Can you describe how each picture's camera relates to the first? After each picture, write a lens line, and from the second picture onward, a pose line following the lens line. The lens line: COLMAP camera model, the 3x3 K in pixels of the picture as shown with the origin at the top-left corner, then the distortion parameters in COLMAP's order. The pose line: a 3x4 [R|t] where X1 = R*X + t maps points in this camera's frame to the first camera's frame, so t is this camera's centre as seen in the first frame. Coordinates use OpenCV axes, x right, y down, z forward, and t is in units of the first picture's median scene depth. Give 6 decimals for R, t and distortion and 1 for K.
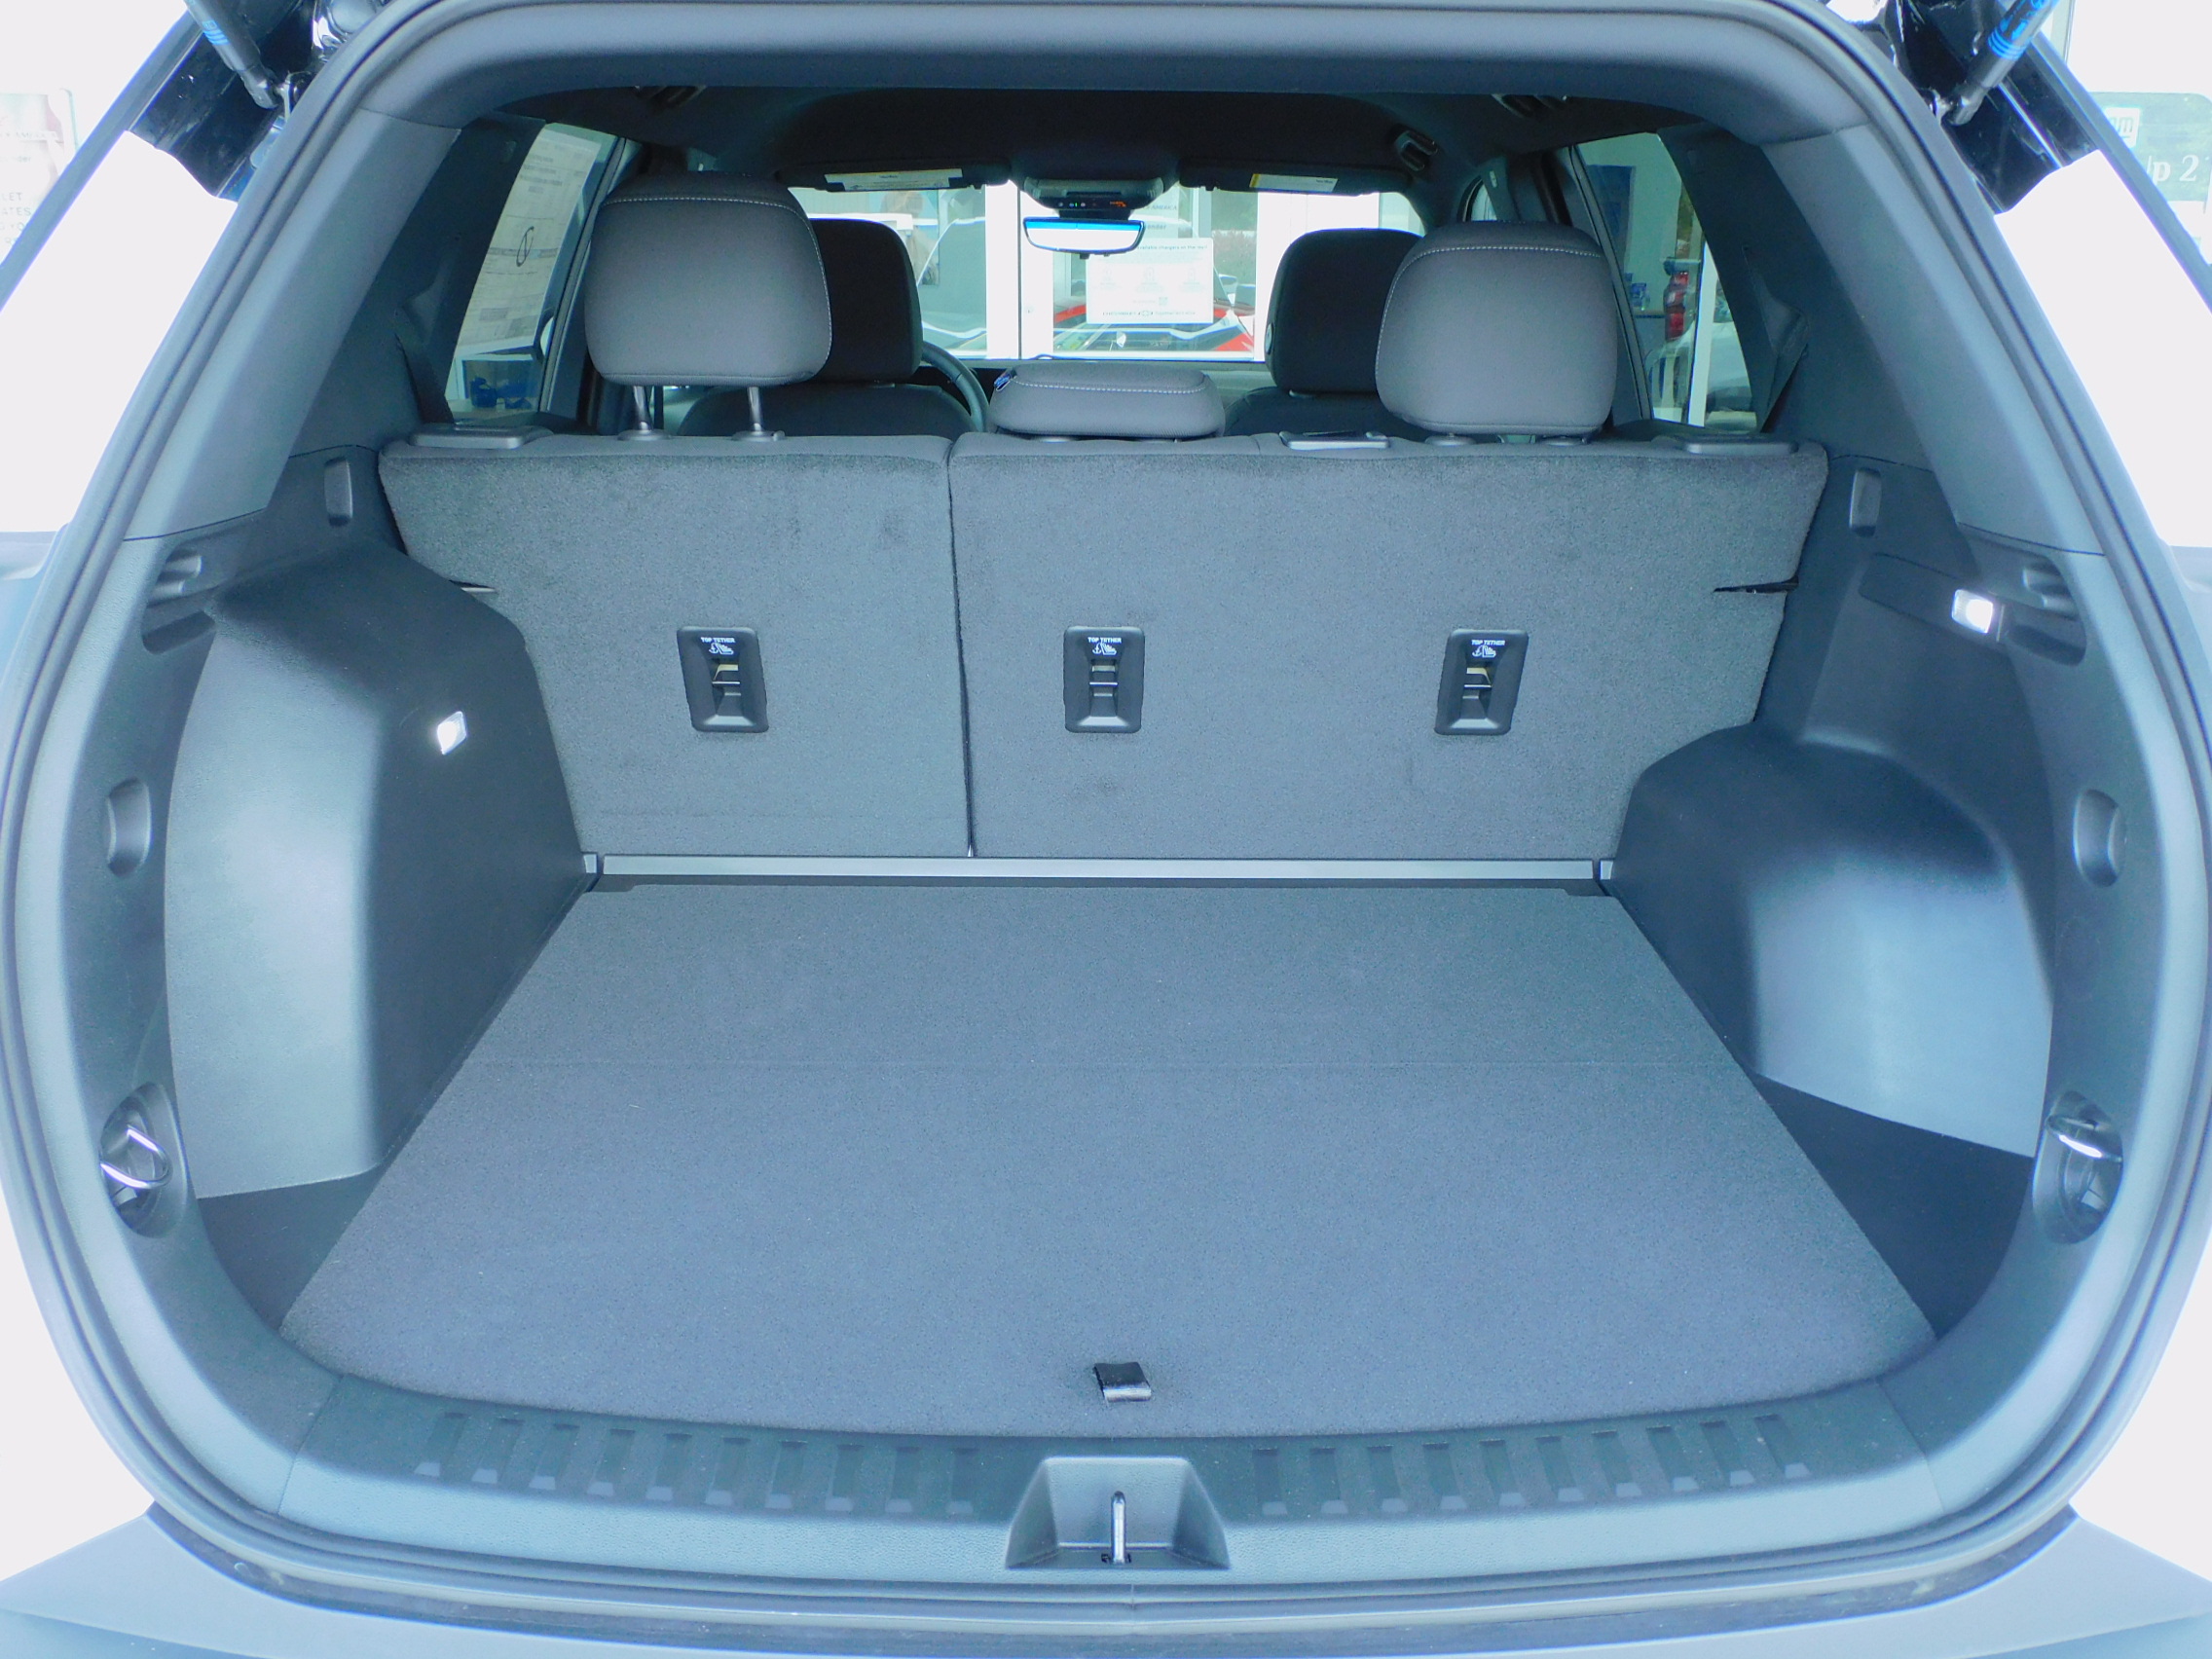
lens RADIAL K [[1922.6, 0, 1106.5], [0, 1922.6, 832.7], [0, 0, 1]] dist [-0.012980, -0.028464]
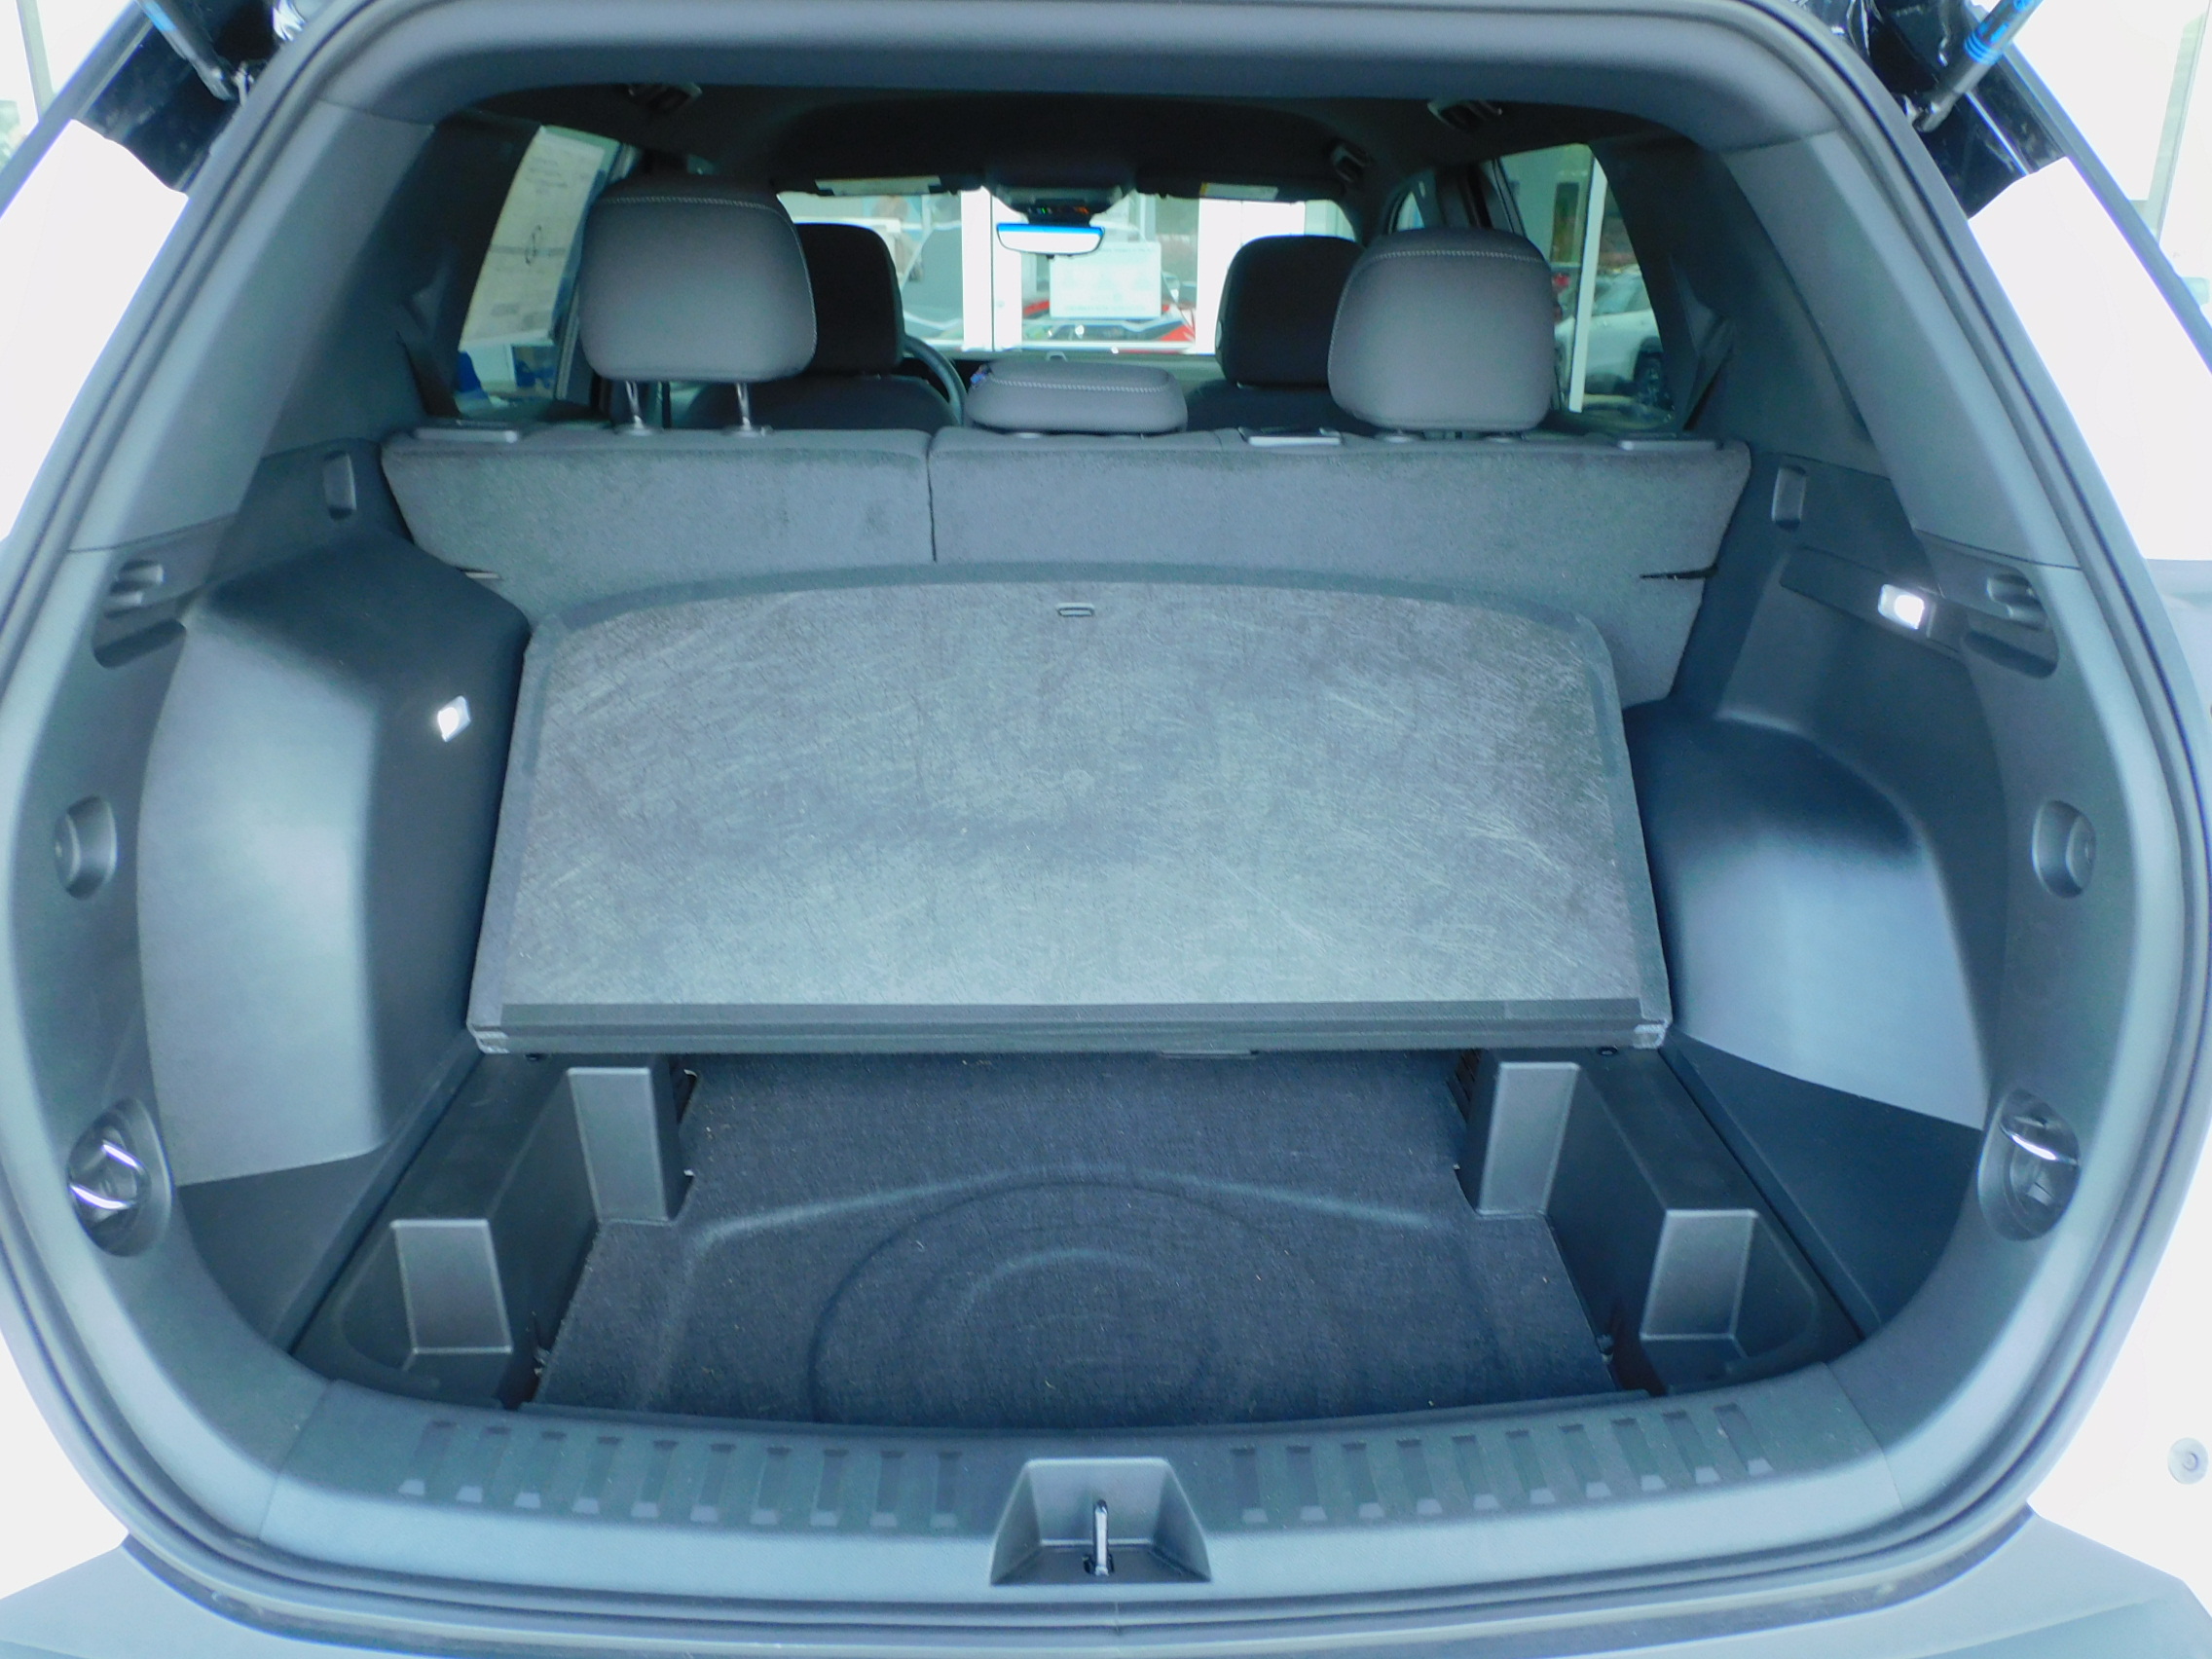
lens RADIAL K [[1575.2, 0, 1107.4], [0, 1575.2, 827.5], [0, 0, 1]] dist [-0.005013, -0.009923]
pose [[0.999638, -0.002954, 0.026749, -0.009985], [0.001449, 0.998423, 0.056126, -0.051185], [-0.026873, -0.056067, 0.998065, 0.165253]]
